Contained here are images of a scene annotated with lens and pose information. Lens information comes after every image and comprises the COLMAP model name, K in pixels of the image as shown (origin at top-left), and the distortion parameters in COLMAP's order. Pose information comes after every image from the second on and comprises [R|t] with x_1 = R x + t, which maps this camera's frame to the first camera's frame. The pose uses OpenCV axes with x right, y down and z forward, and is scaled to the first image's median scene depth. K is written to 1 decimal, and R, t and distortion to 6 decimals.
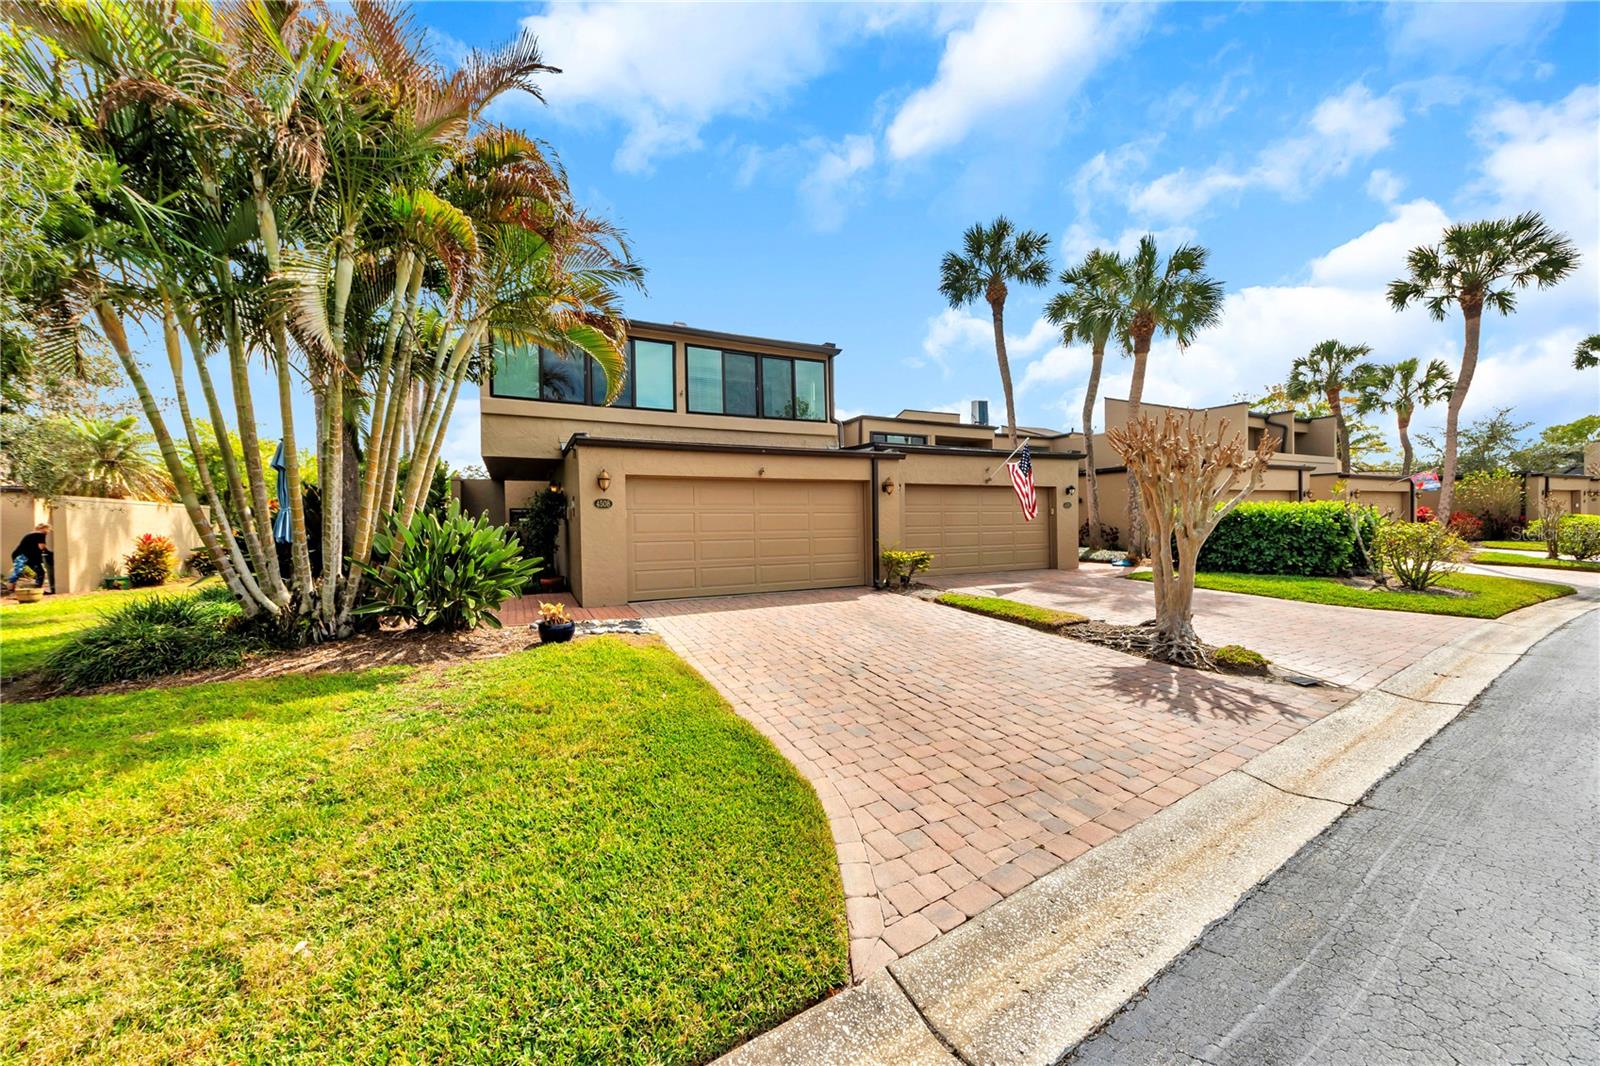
lens RADIAL K [[564.6, 0, 796.2], [0, 564.6, 533.1], [0, 0, 1]] dist [0.010577, -0.008907]
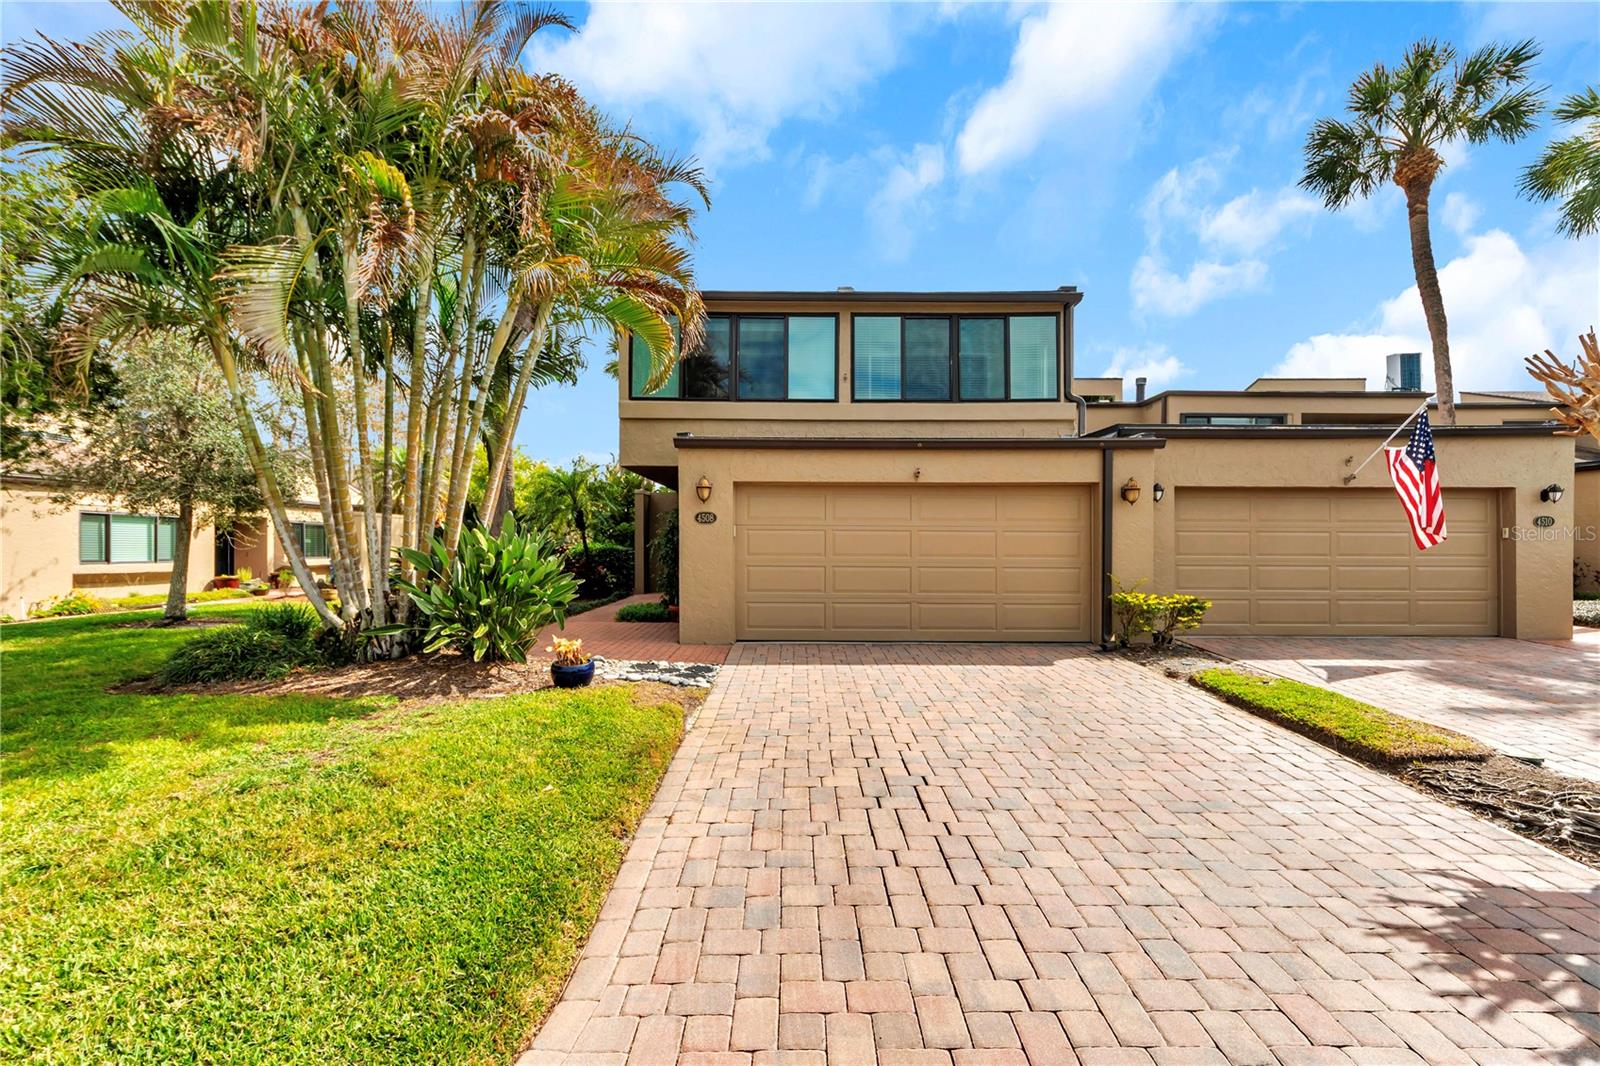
lens RADIAL K [[670.4, 0, 796.6], [0, 670.4, 550.7], [0, 0, 1]] dist [-0.005006, 0.003005]
pose [[0.898796, 0.020830, -0.437871, 0.175716], [-0.023419, 0.999726, -0.000513, -0.006421], [0.437740, 0.010716, 0.899038, 0.166888]]
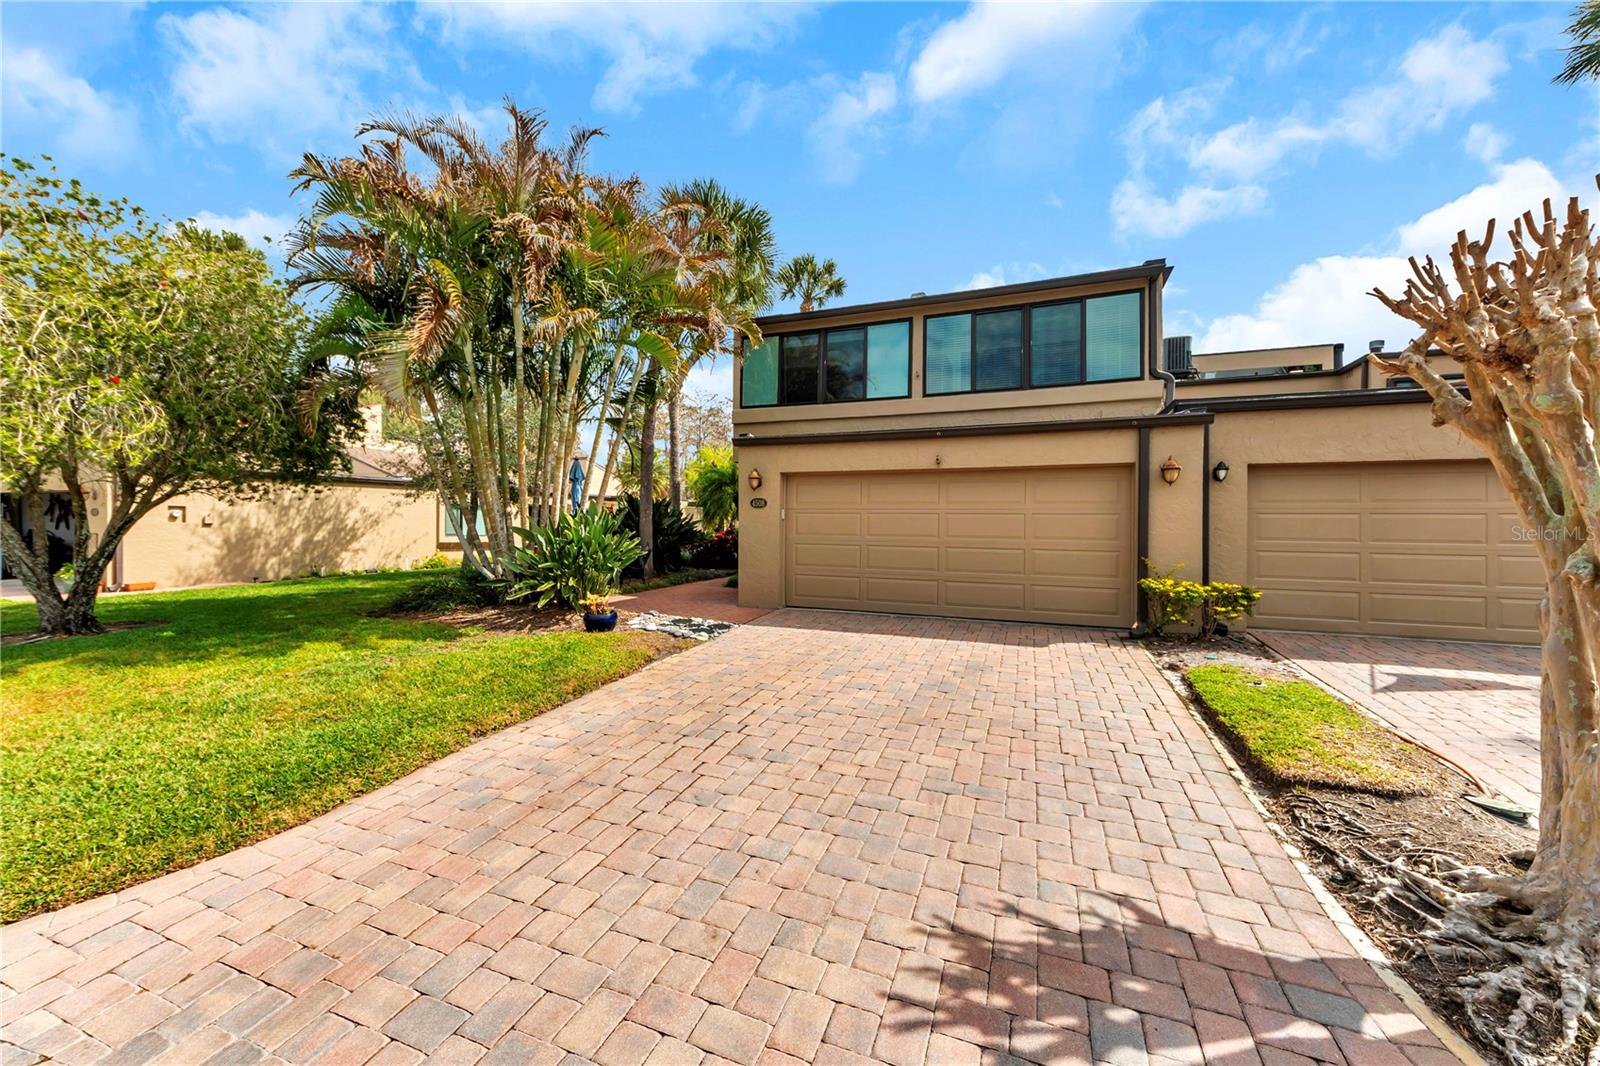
lens RADIAL K [[578.9, 0, 800.0], [0, 578.9, 533.0], [0, 0, 1]] dist [0.000390, 0.000313]
pose [[0.680348, 0.029585, -0.732292, 0.394066], [-0.031116, 0.999450, 0.011469, -0.012294], [0.732229, 0.014983, 0.680894, 0.320991]]
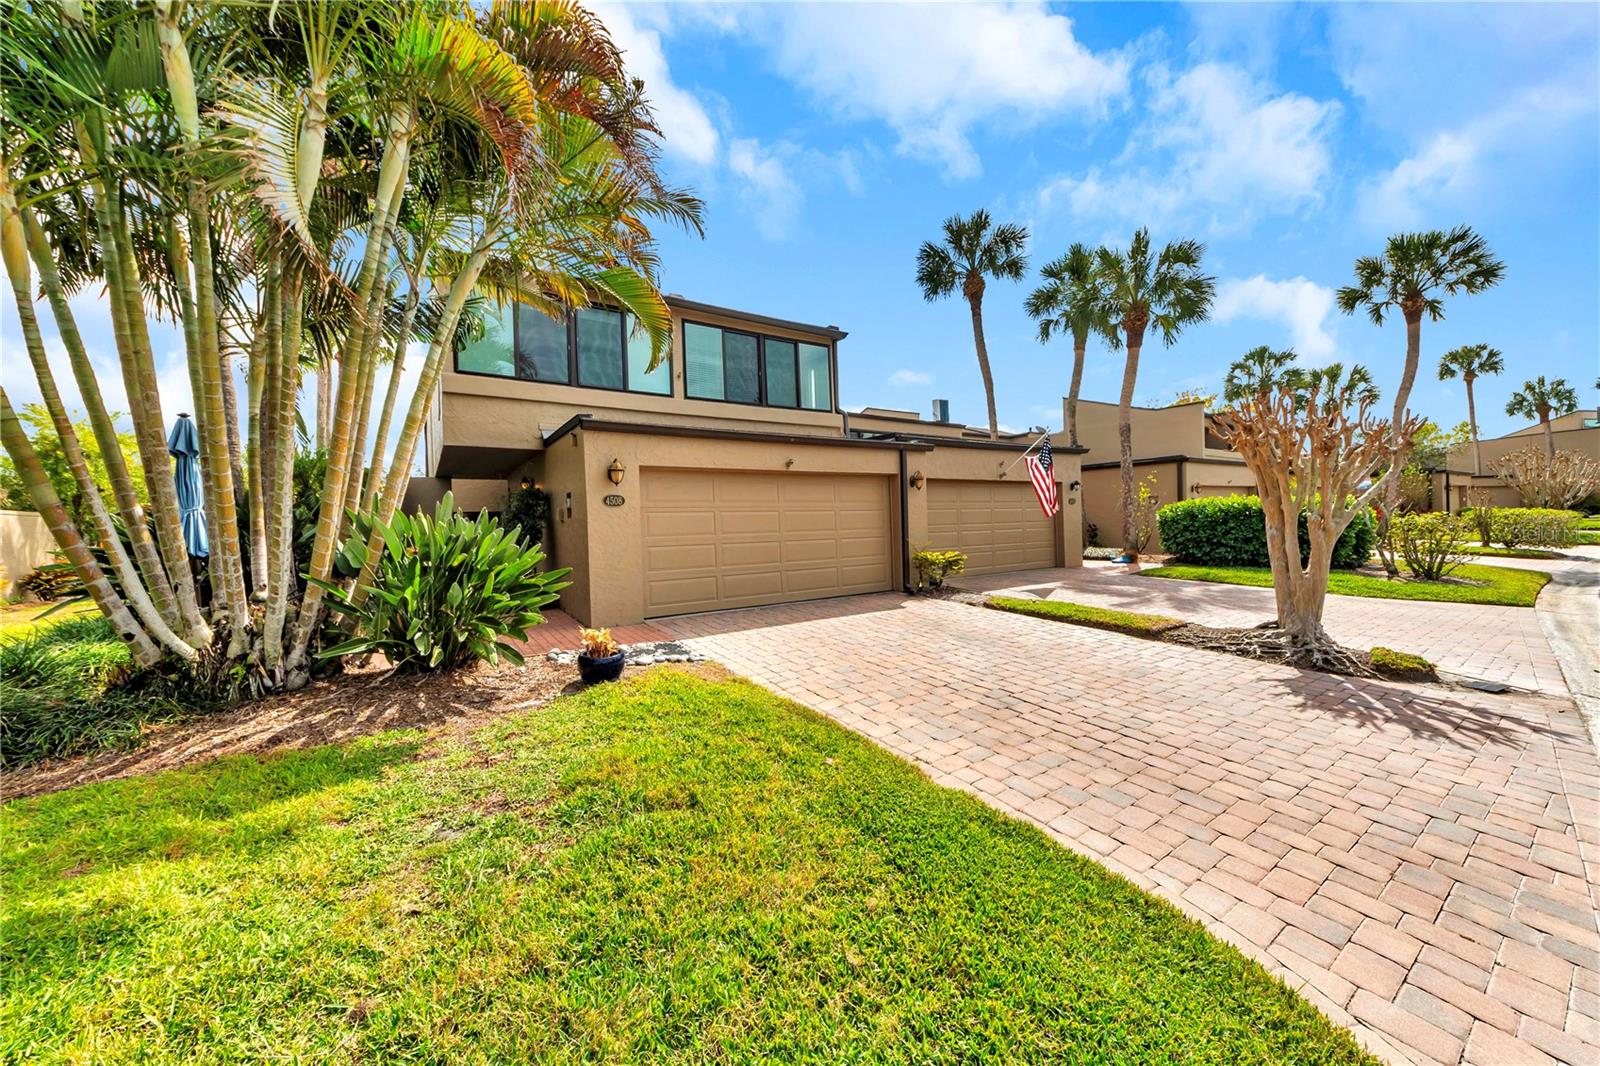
lens RADIAL K [[569.5, 0, 800.0], [0, 569.5, 533.0], [0, 0, 1]] dist [-0.001233, -0.000066]
pose [[0.992466, -0.015932, 0.121479, -0.153557], [0.016623, 0.999851, -0.004677, 0.002838], [-0.121387, 0.006661, 0.992583, 0.129902]]
